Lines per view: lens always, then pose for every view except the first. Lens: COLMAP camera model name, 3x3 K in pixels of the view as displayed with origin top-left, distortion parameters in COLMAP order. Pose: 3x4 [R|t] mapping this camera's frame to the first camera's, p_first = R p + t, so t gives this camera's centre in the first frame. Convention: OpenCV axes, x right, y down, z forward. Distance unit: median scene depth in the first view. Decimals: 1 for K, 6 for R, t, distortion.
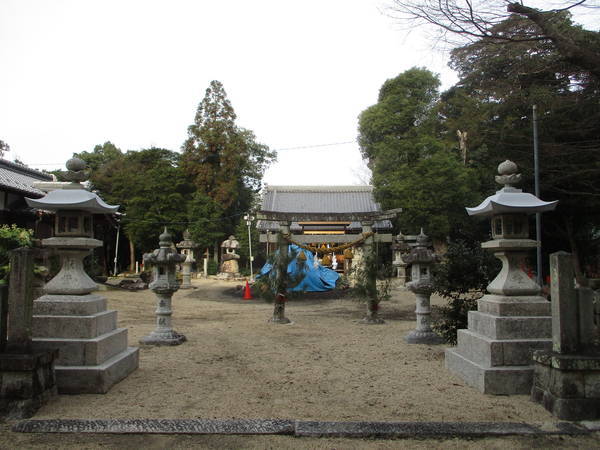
lens RADIAL K [[549.3, 0, 298.3], [0, 549.3, 226.1], [0, 0, 1]] dist [-0.001092, 0.000000]
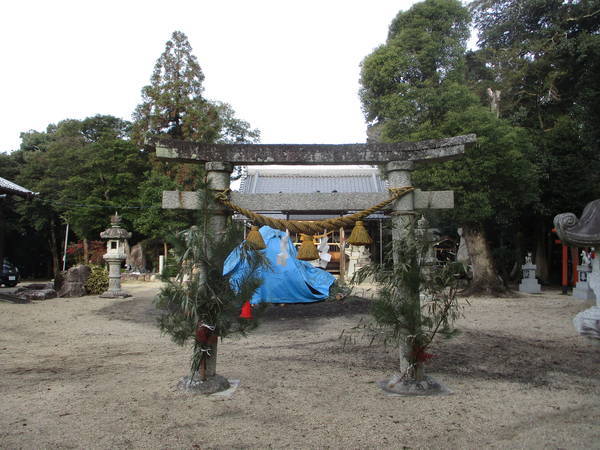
lens RADIAL K [[549.3, 0, 300.5], [0, 549.3, 223.6], [0, 0, 1]] dist [-0.001092, 0.000000]
pose [[0.999873, 0.001630, 0.015860, 0.014962], [-0.001540, 0.999983, -0.005634, 0.018179], [-0.015869, 0.005609, 0.999858, 0.224277]]
